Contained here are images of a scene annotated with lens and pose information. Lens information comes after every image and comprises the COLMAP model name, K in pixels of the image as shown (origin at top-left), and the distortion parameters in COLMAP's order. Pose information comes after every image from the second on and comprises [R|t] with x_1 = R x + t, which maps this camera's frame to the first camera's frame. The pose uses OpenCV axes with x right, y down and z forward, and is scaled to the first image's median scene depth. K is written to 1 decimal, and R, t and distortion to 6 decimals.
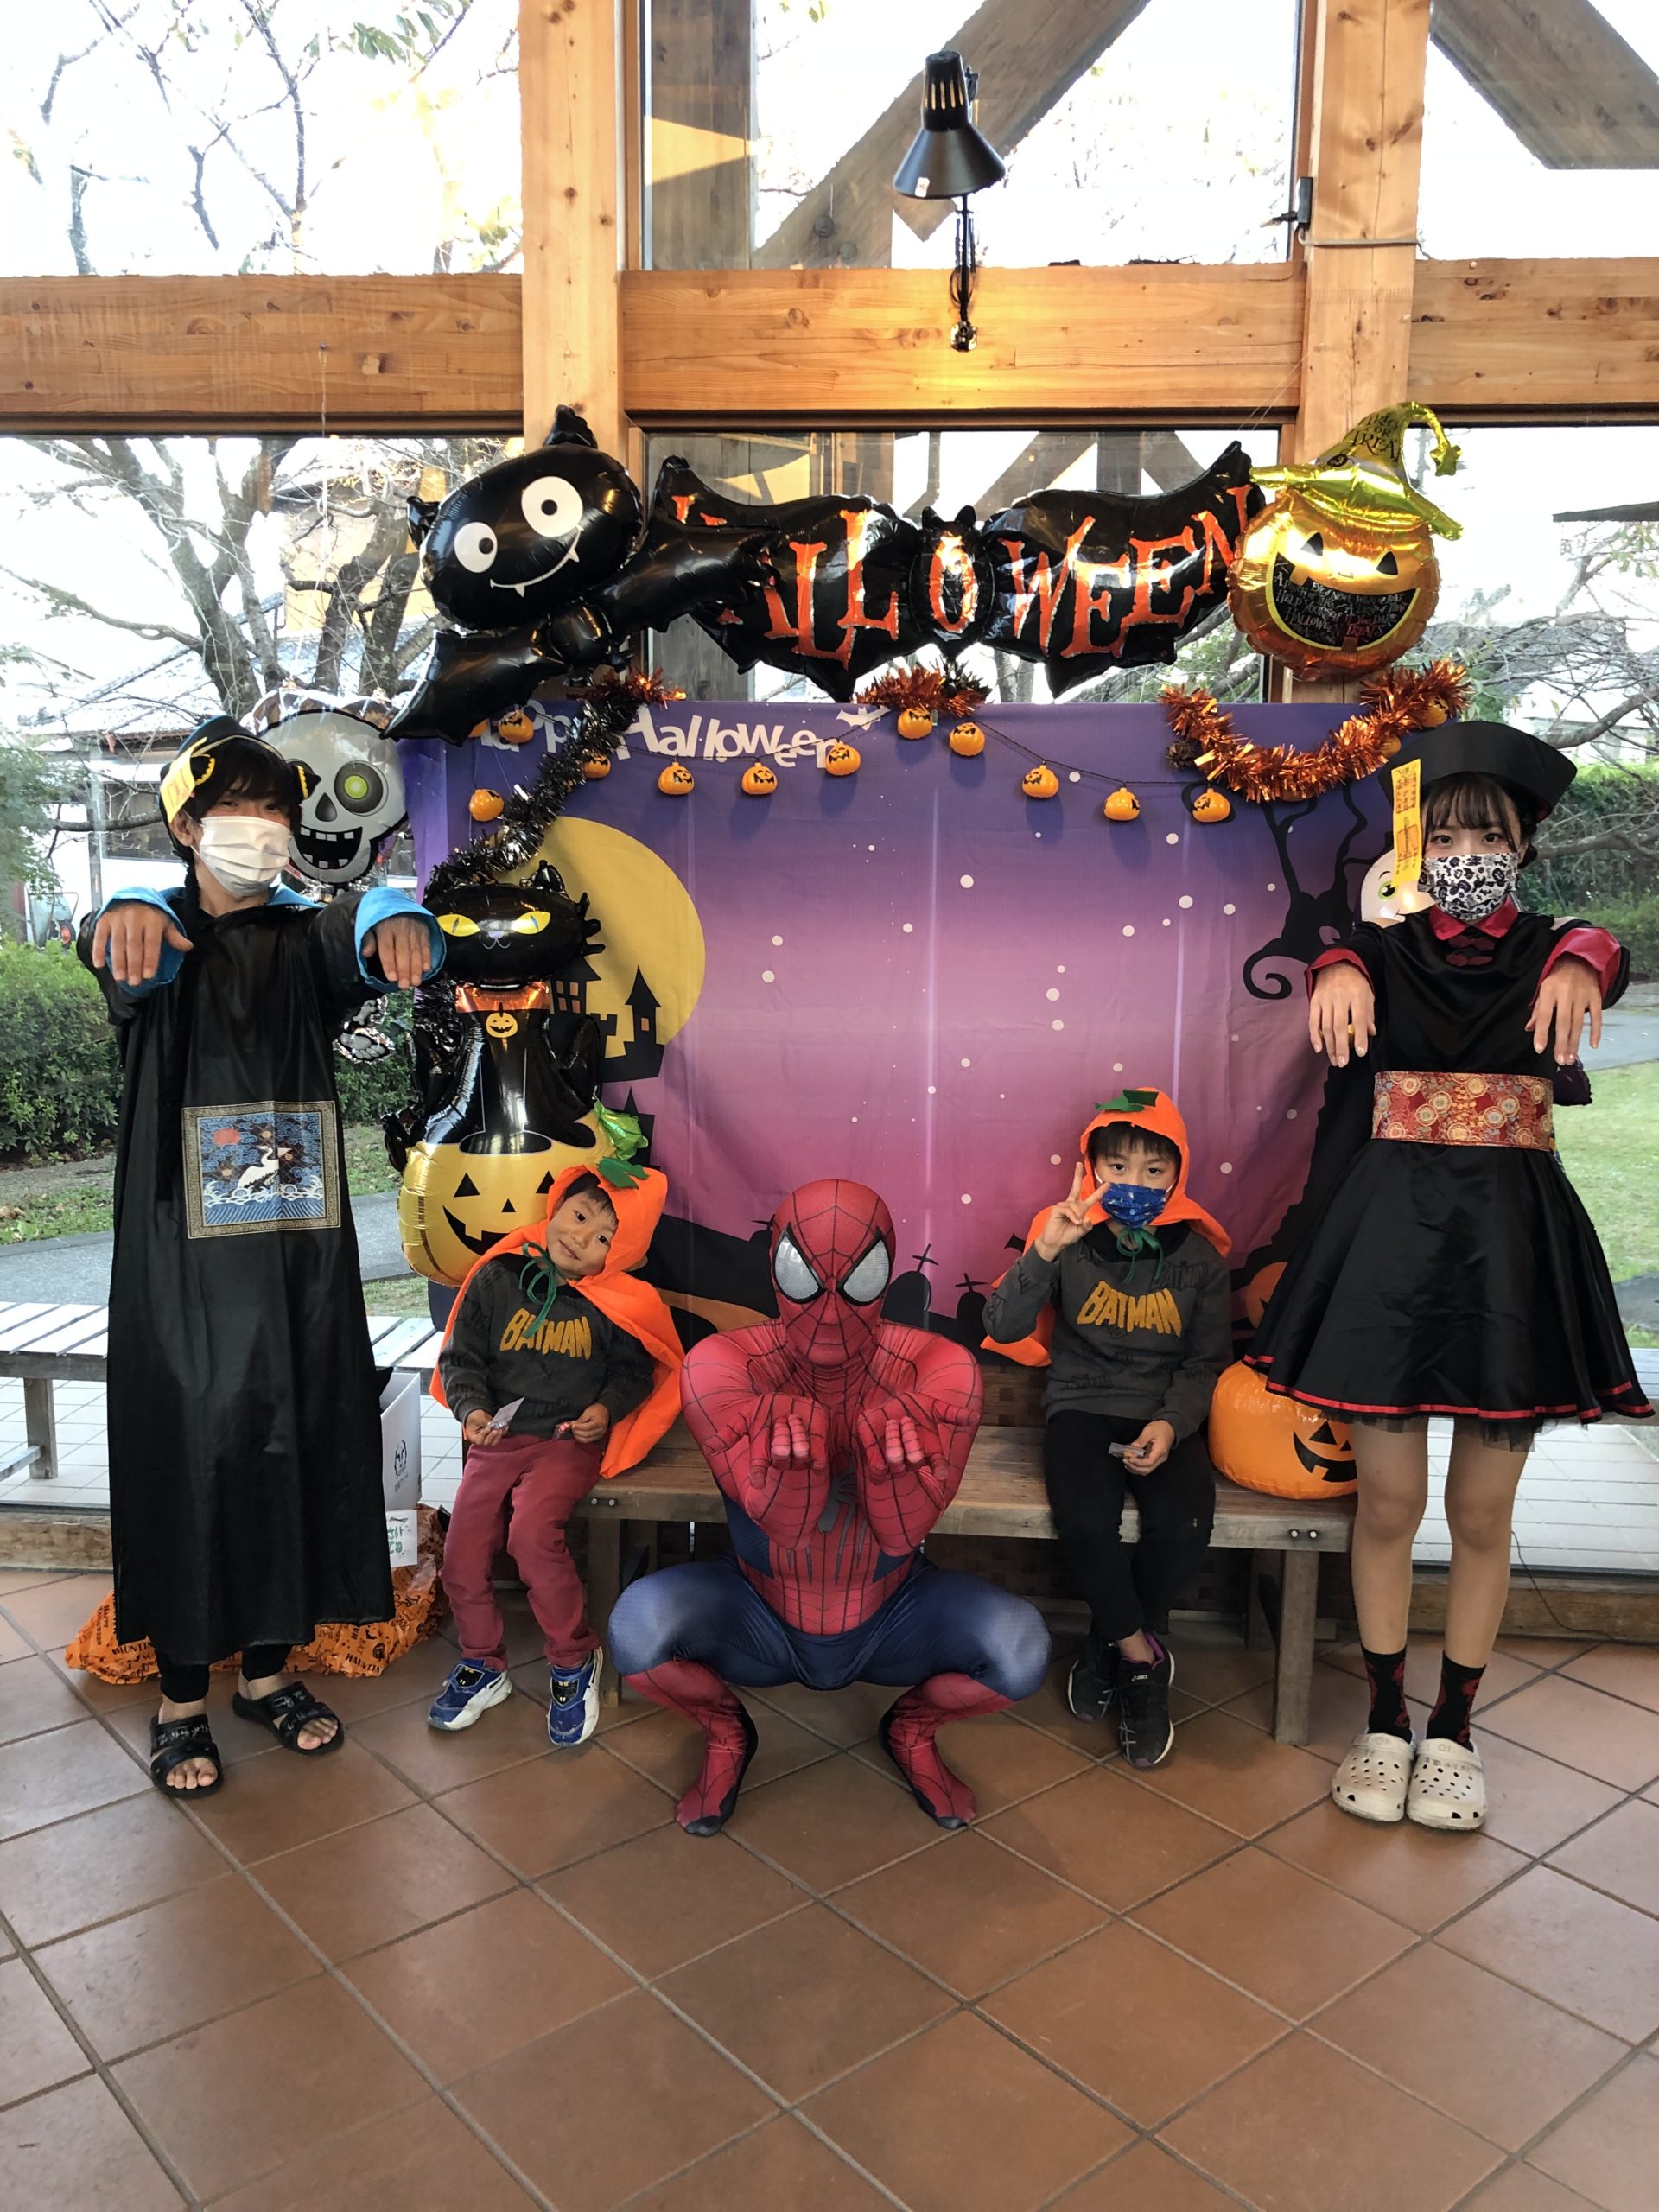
lens RADIAL K [[1797.4, 0, 859.7], [0, 1797.4, 1113.3], [0, 0, 1]] dist [0.013011, -0.008358]
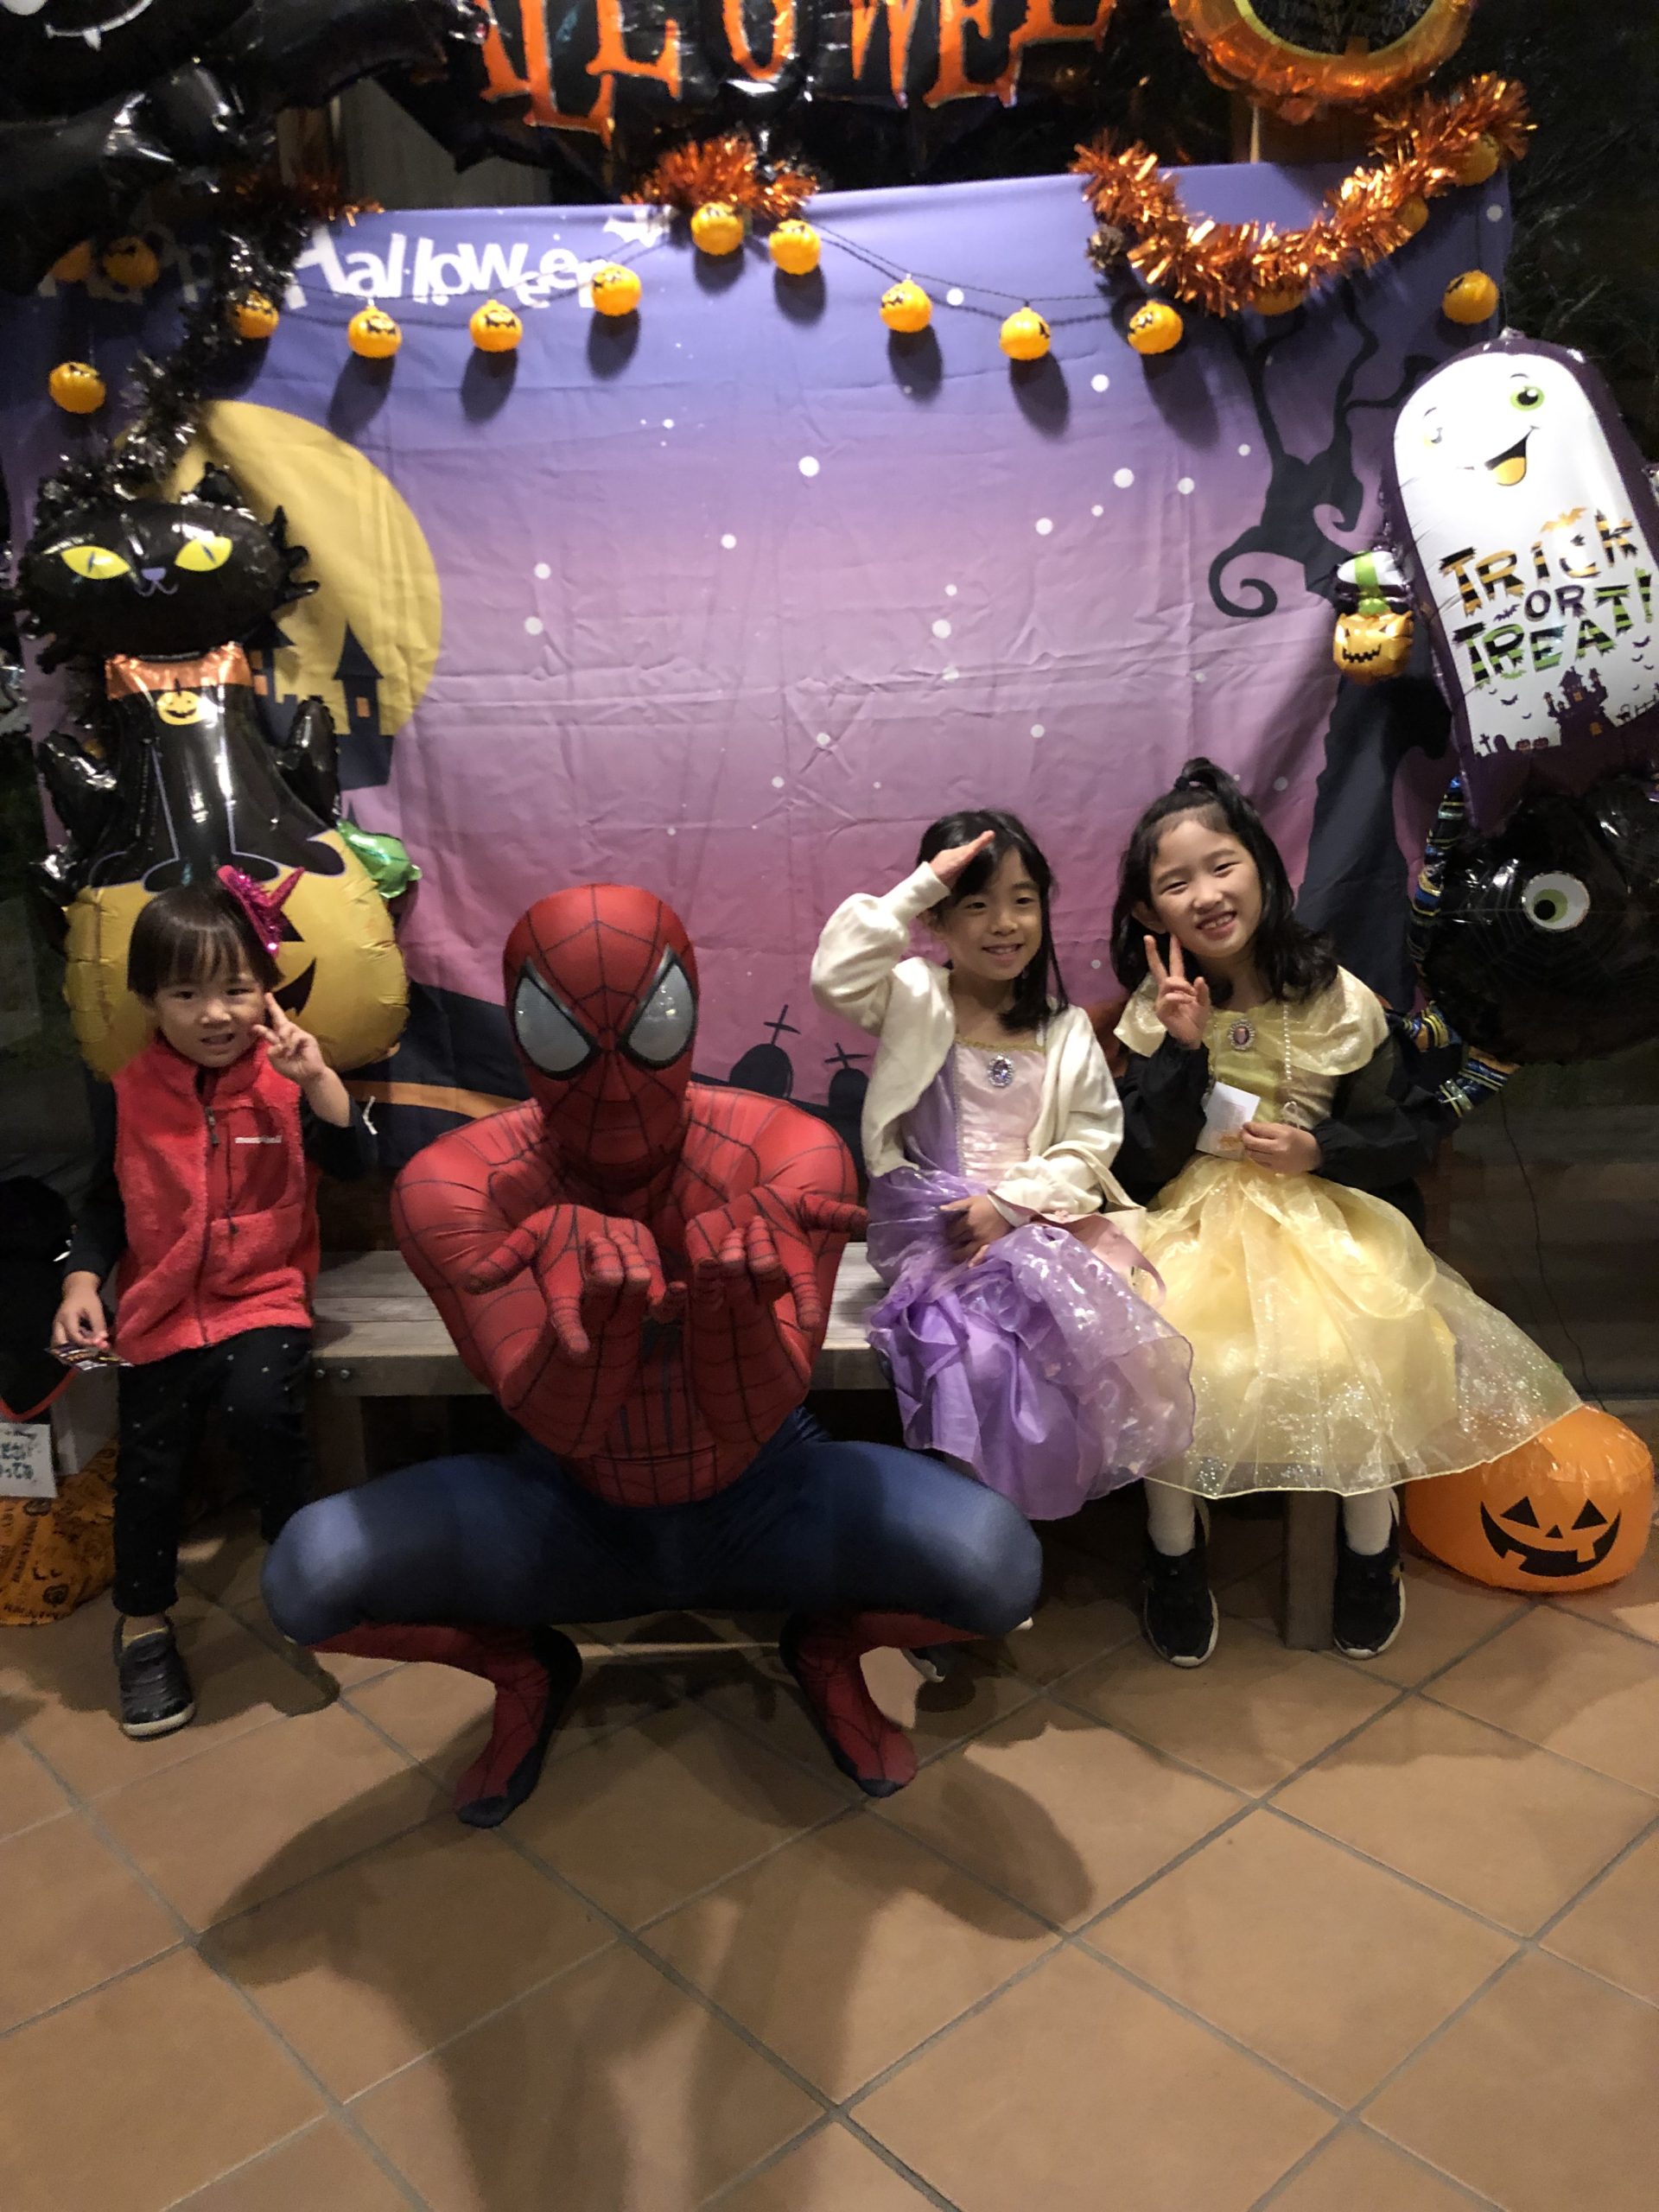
lens RADIAL K [[1797.4, 0, 860.1], [0, 1797.4, 1125.6], [0, 0, 1]] dist [0.013011, -0.008358]
pose [[0.998519, -0.053317, 0.010783, 0.059636], [0.052145, 0.994632, 0.089373, 0.064014], [-0.015490, -0.088678, 0.995940, 0.288870]]
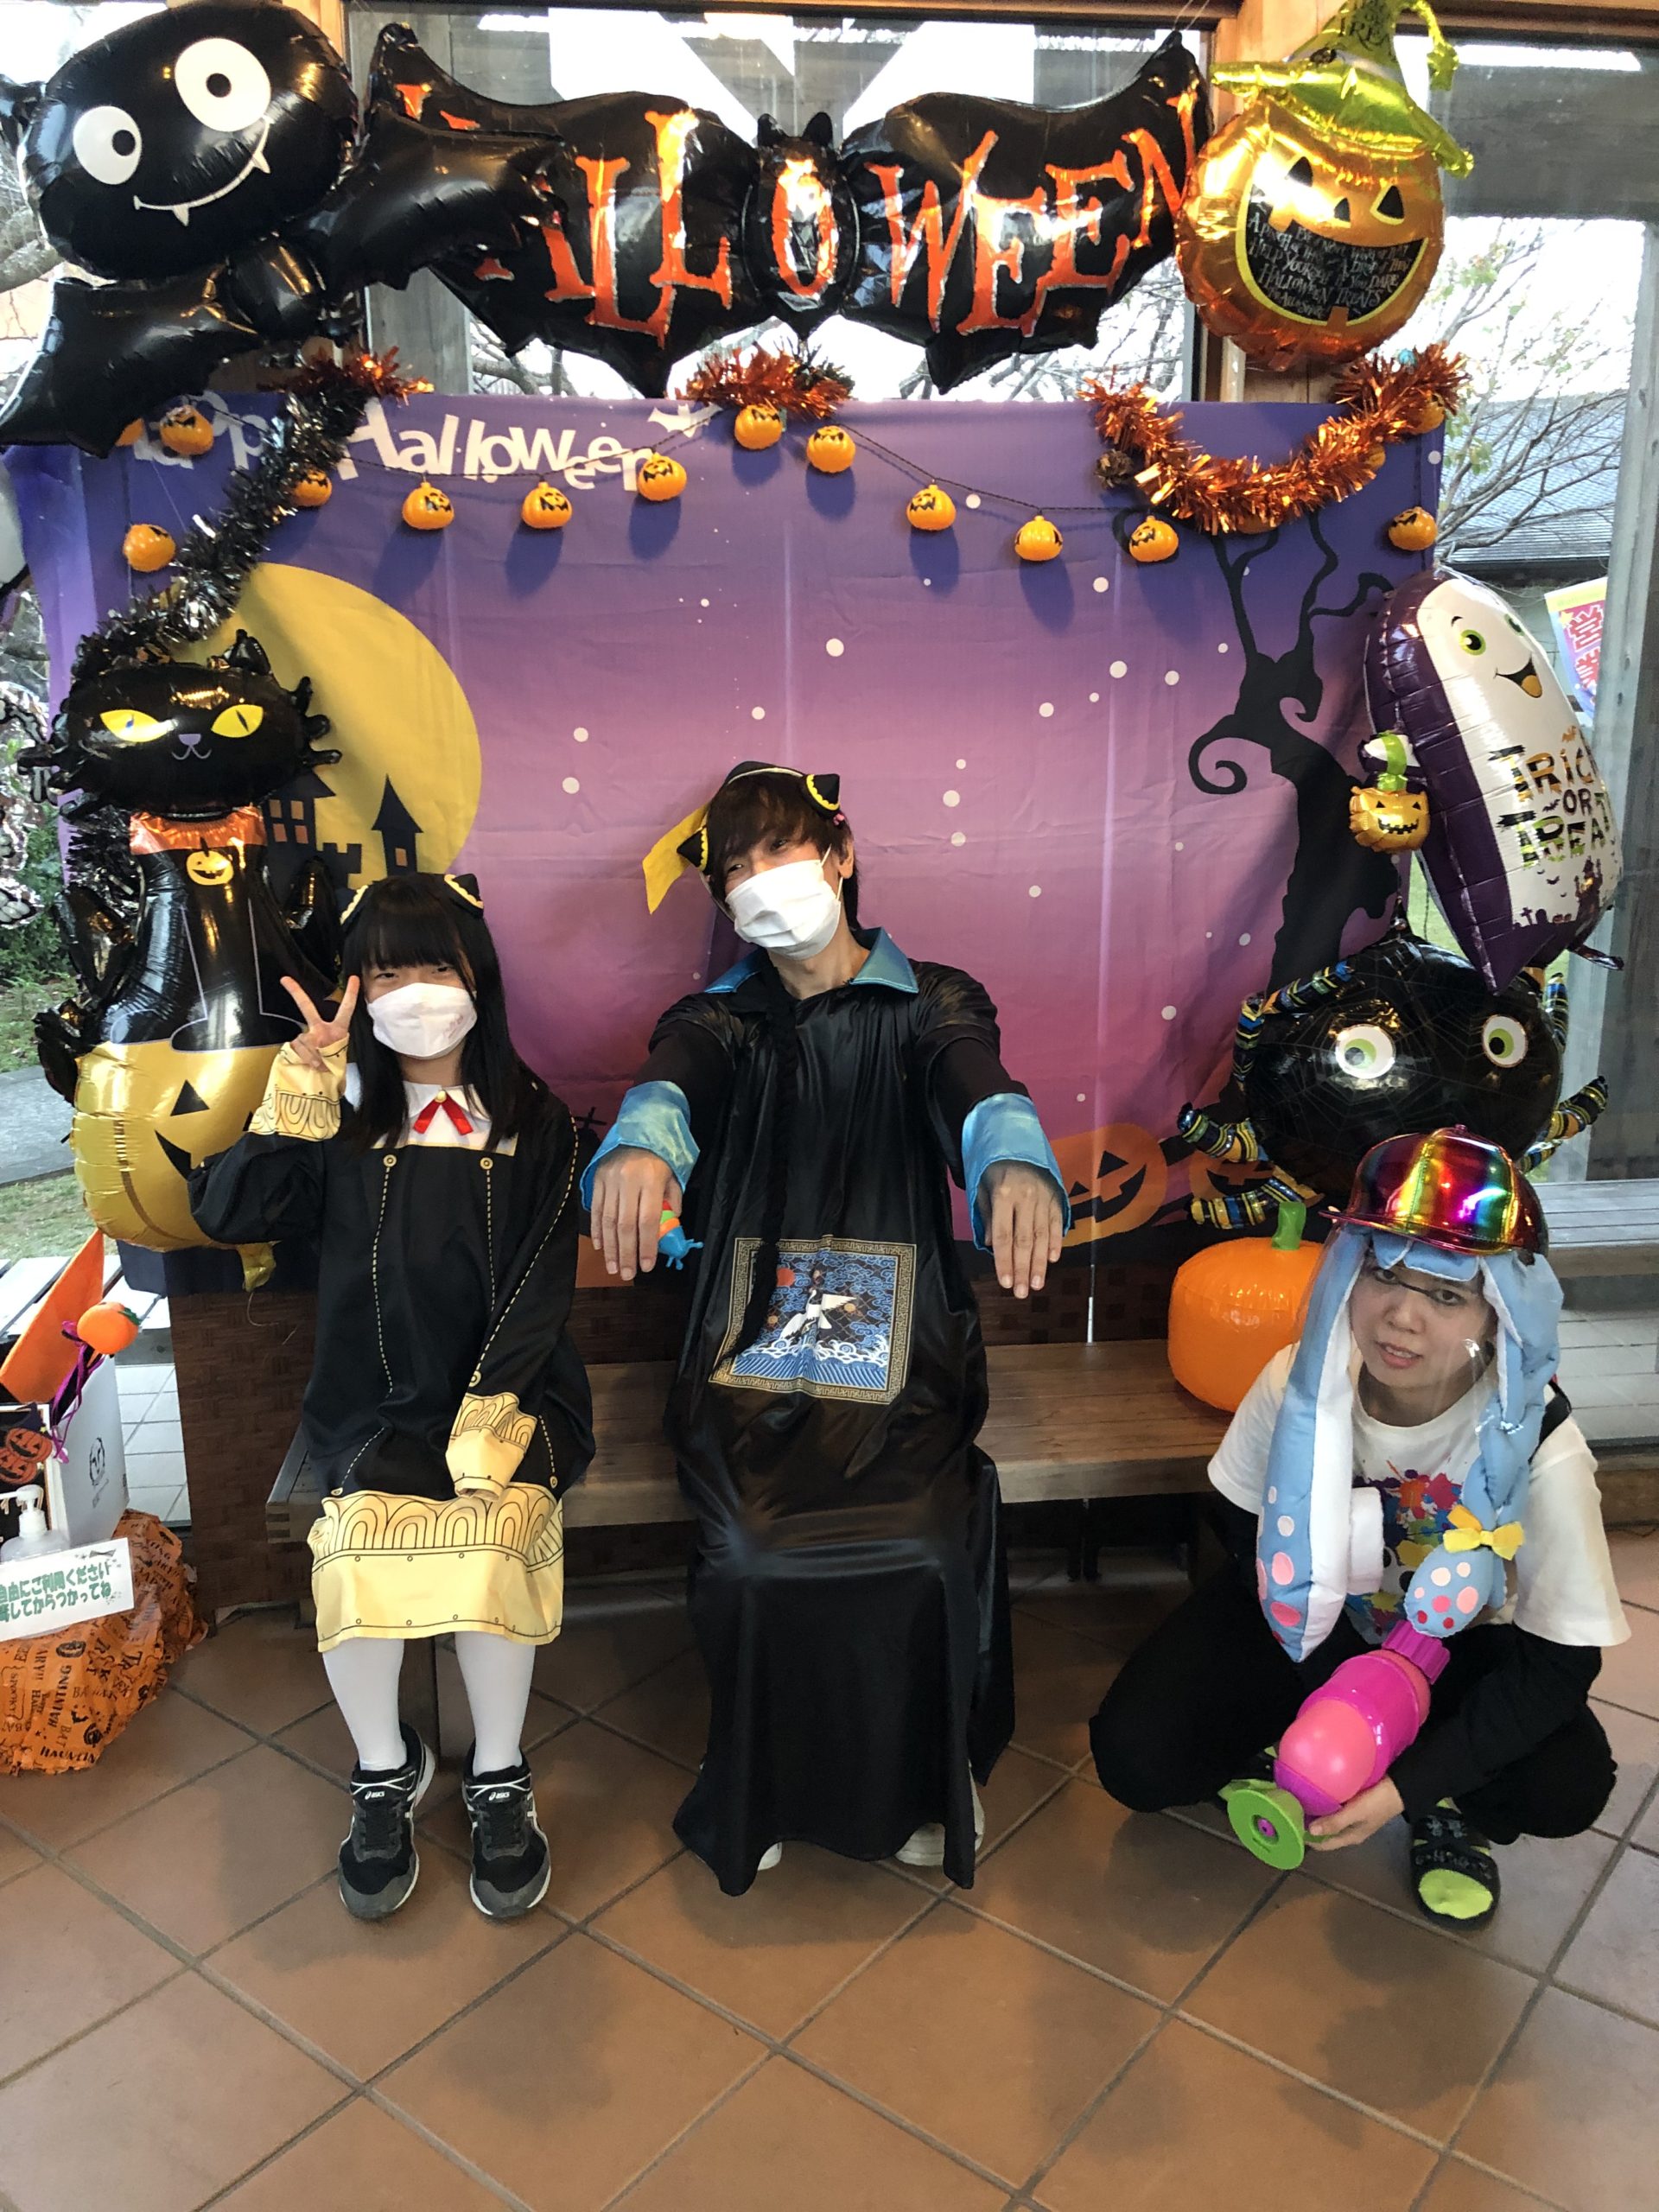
lens RADIAL K [[1797.4, 0, 850.0], [0, 1797.4, 1104.3], [0, 0, 1]] dist [0.013011, -0.008358]
pose [[0.981109, -0.062823, 0.182973, -0.084420], [0.045084, 0.994011, 0.099547, -0.014456], [-0.188131, -0.089417, 0.978065, 0.252903]]
